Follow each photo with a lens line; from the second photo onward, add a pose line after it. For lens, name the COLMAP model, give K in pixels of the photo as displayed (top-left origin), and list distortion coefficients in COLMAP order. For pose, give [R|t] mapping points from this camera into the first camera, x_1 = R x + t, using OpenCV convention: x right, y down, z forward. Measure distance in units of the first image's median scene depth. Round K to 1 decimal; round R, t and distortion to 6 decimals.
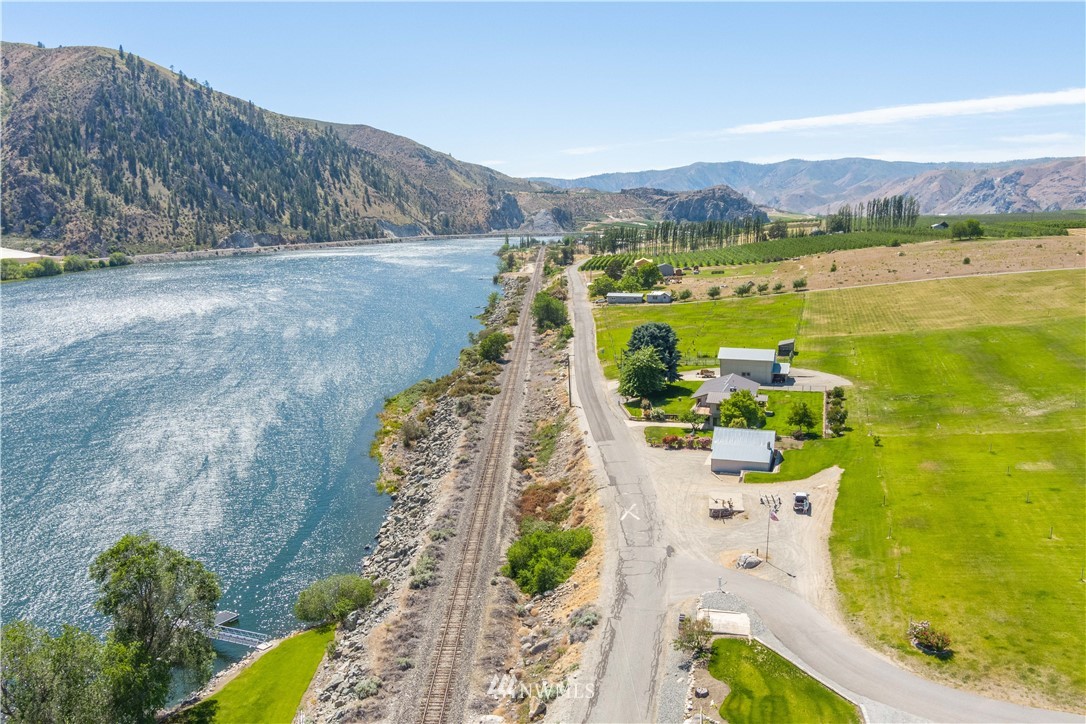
lens RADIAL K [[879.5, 0, 538.0], [0, 879.5, 364.3], [0, 0, 1]] dist [-0.069136, 0.017314]
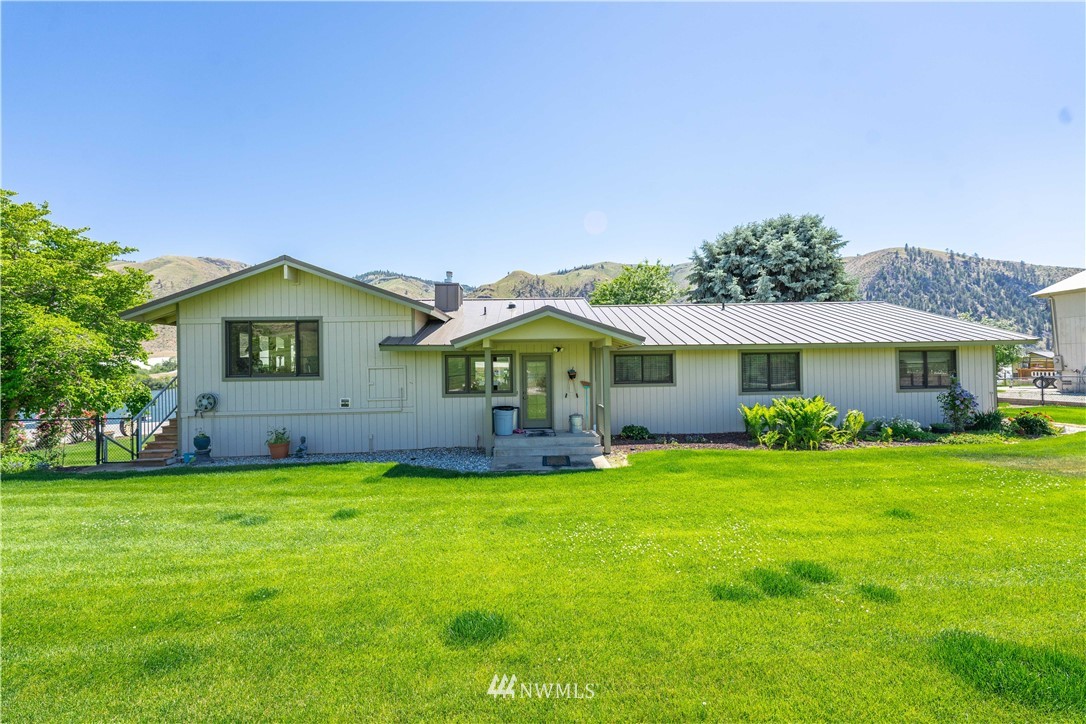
lens RADIAL K [[434.3, 0, 538.0], [0, 434.3, 359.3], [0, 0, 1]] dist [0.004254, -0.000444]
pose [[0.361127, -0.013277, -0.932422, 0.035325], [-0.143958, 0.987118, -0.069811, 0.005298], [0.921338, 0.159440, 0.354563, 0.108134]]
